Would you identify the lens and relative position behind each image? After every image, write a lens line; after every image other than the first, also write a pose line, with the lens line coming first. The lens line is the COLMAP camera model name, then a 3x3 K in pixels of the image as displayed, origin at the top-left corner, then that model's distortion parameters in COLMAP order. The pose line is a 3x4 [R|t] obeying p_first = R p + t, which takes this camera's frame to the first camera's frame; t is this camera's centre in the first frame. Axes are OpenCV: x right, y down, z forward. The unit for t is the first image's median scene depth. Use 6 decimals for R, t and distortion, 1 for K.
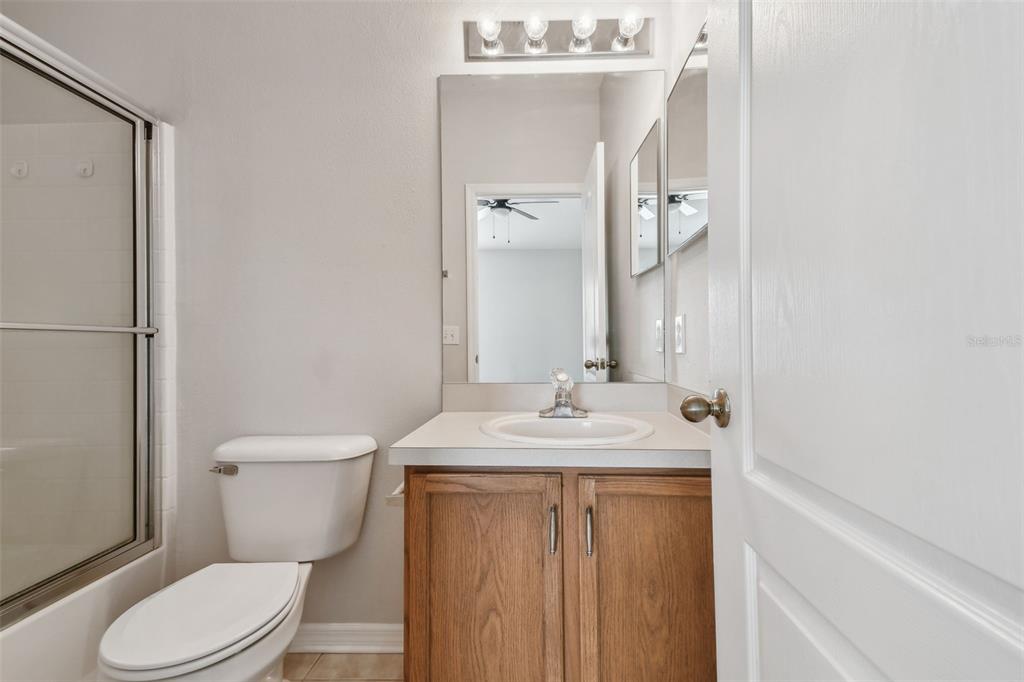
lens RADIAL K [[456.5, 0, 520.4], [0, 456.5, 345.5], [0, 0, 1]] dist [0.059059, -0.029343]
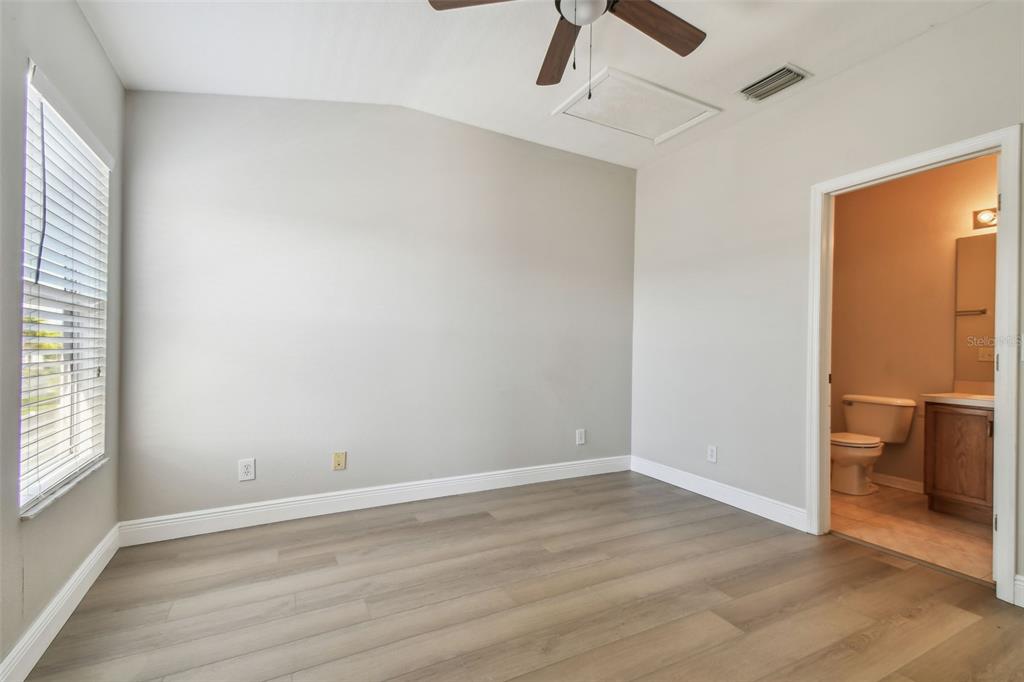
lens RADIAL K [[456.5, 0, 520.4], [0, 456.5, 345.5], [0, 0, 1]] dist [0.059059, -0.029343]
pose [[0.511595, 0.013459, -0.859122, 1.010640], [-0.021374, 0.999767, 0.002935, -0.062733], [0.858961, 0.016861, 0.511763, -2.813645]]
